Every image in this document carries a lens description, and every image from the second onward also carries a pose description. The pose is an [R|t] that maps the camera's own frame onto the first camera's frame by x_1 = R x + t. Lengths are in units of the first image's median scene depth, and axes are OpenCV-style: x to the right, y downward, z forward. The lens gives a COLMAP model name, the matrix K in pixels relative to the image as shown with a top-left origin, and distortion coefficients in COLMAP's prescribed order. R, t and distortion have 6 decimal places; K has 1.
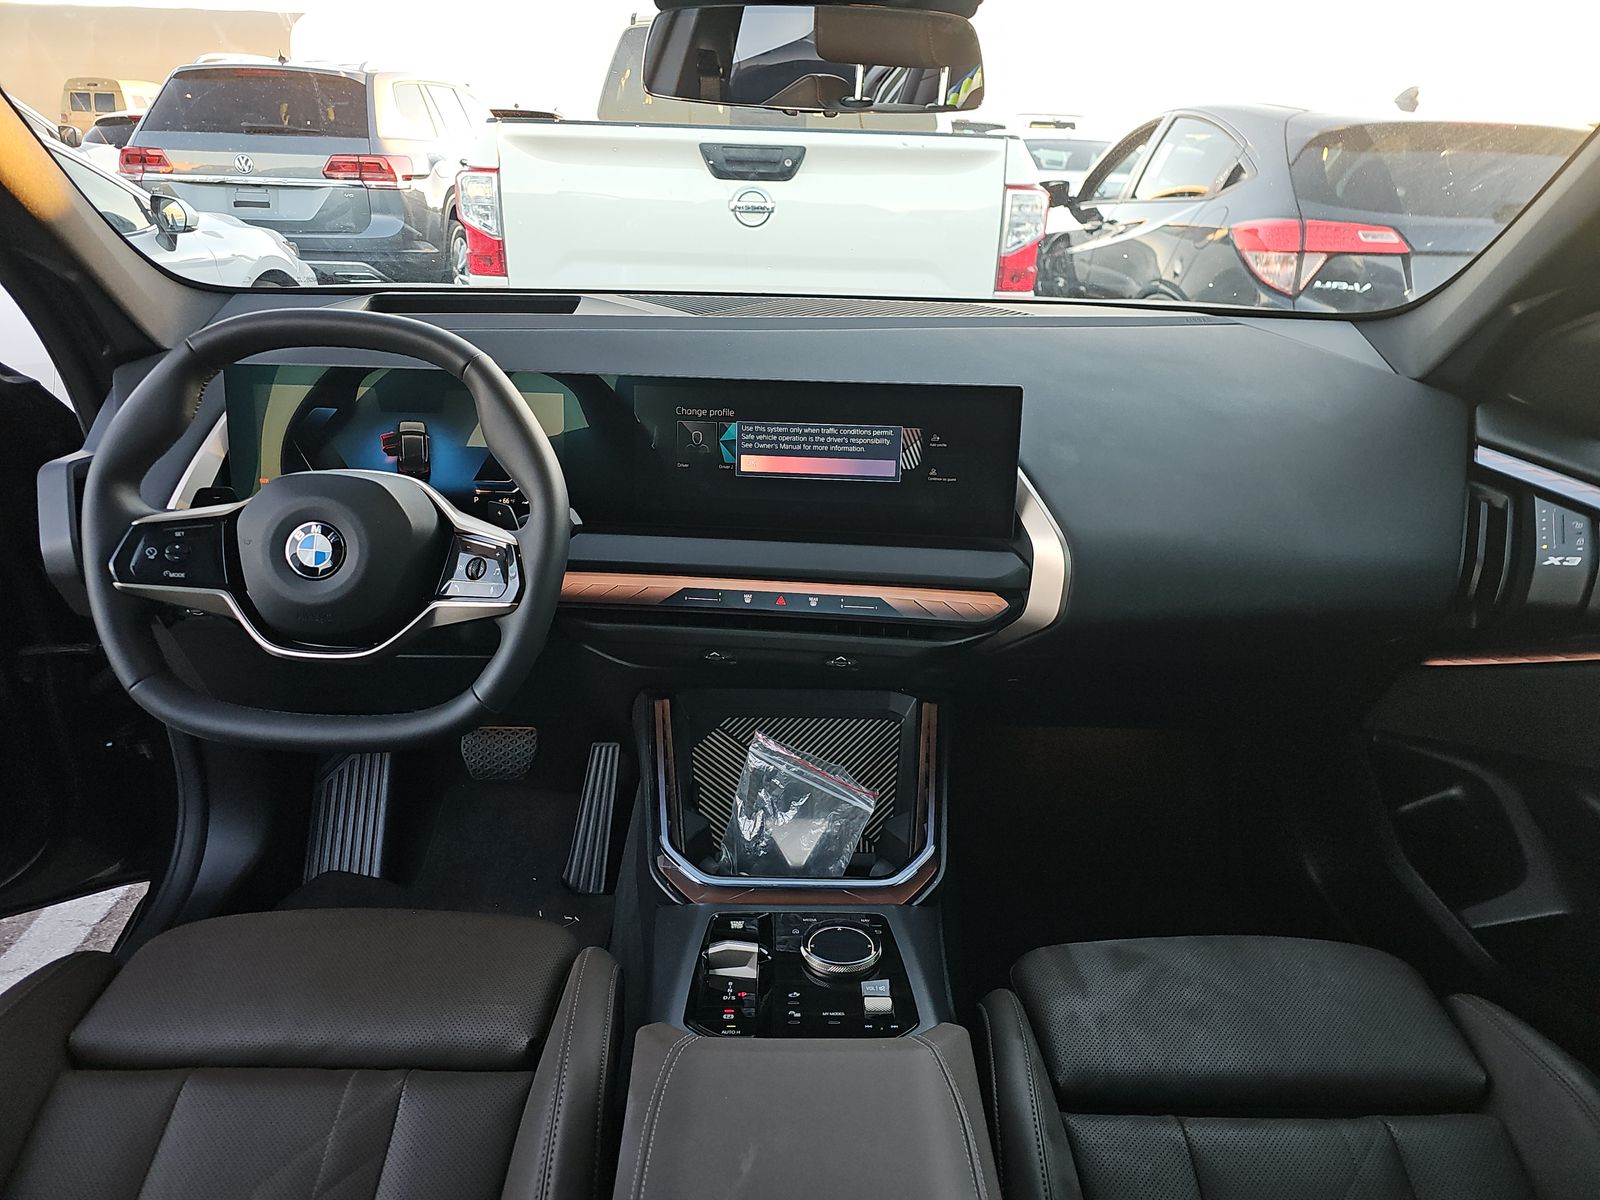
lens RADIAL K [[1020.7, 0, 800.0], [0, 1020.7, 600.0], [0, 0, 1]] dist [0.020306, -0.001269]
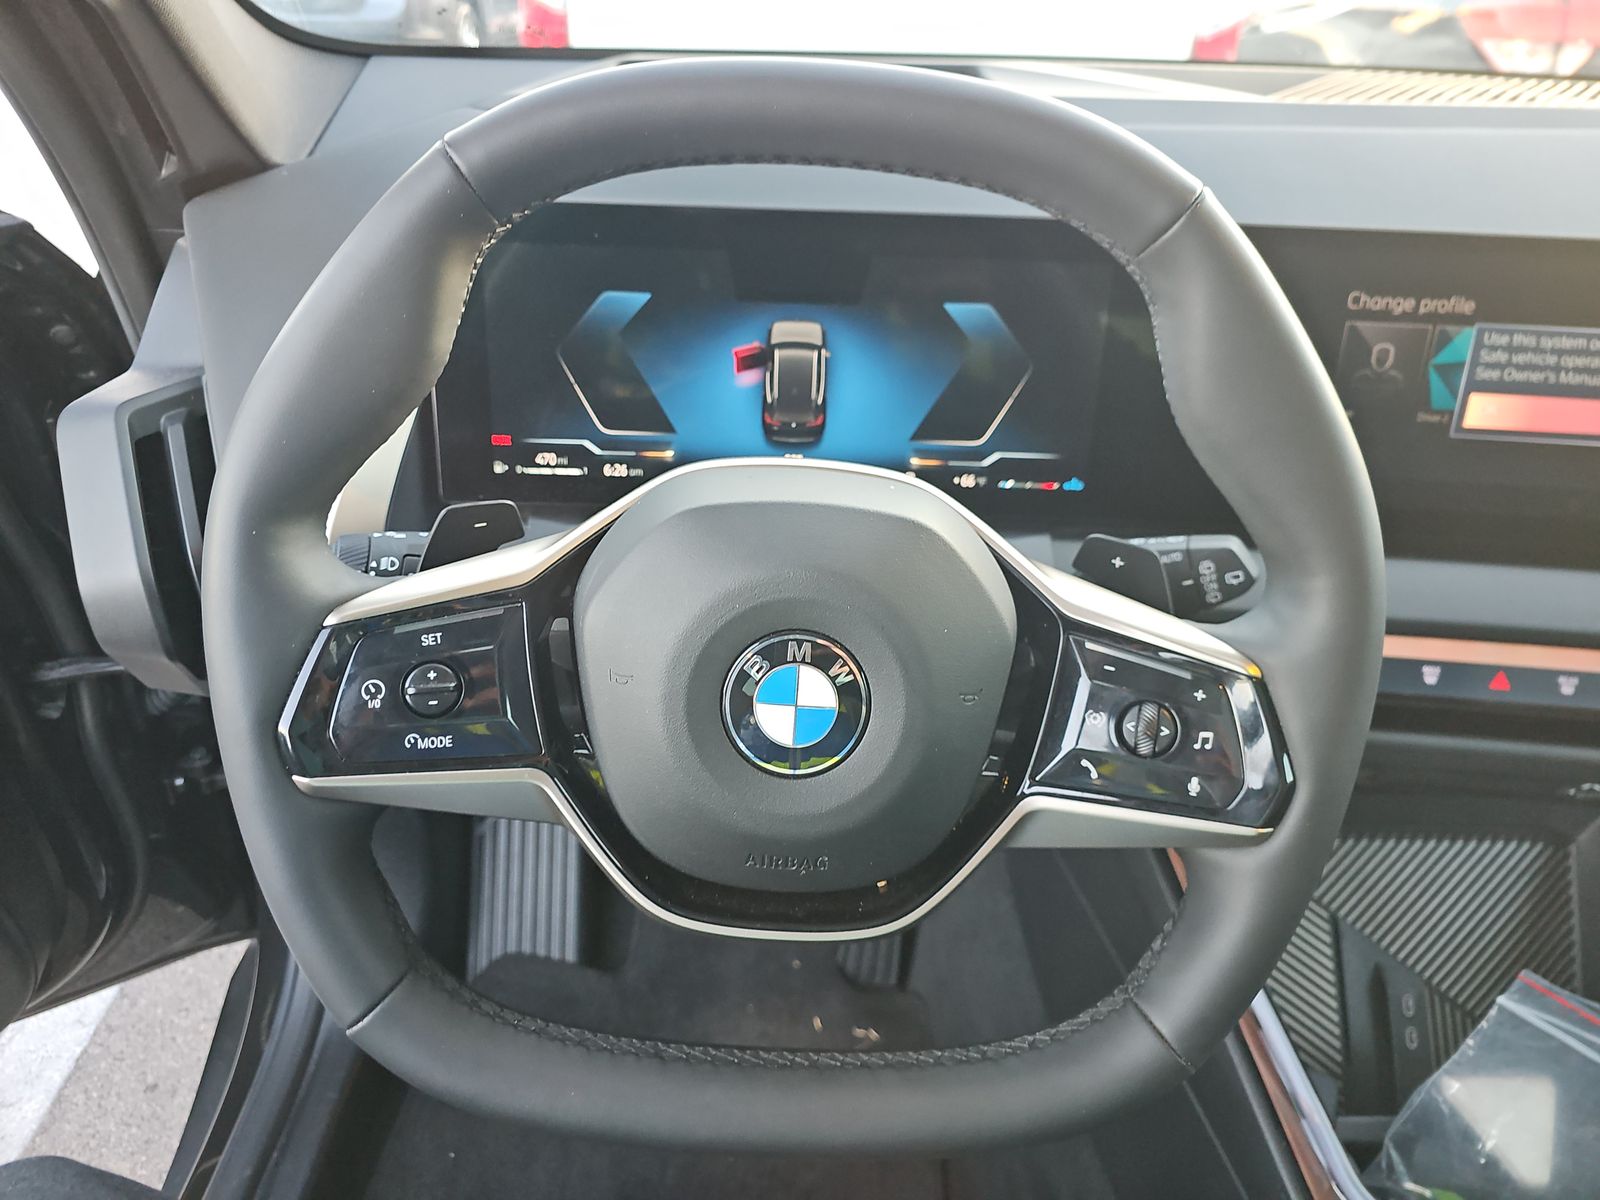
lens RADIAL K [[1074.6, 0, 800.0], [0, 1074.6, 600.0], [0, 0, 1]] dist [0.008175, -0.004533]
pose [[0.999681, 0.012268, -0.022059, -0.365284], [-0.008961, 0.989508, 0.144196, -0.116857], [0.023596, -0.143953, 0.989303, 0.474032]]
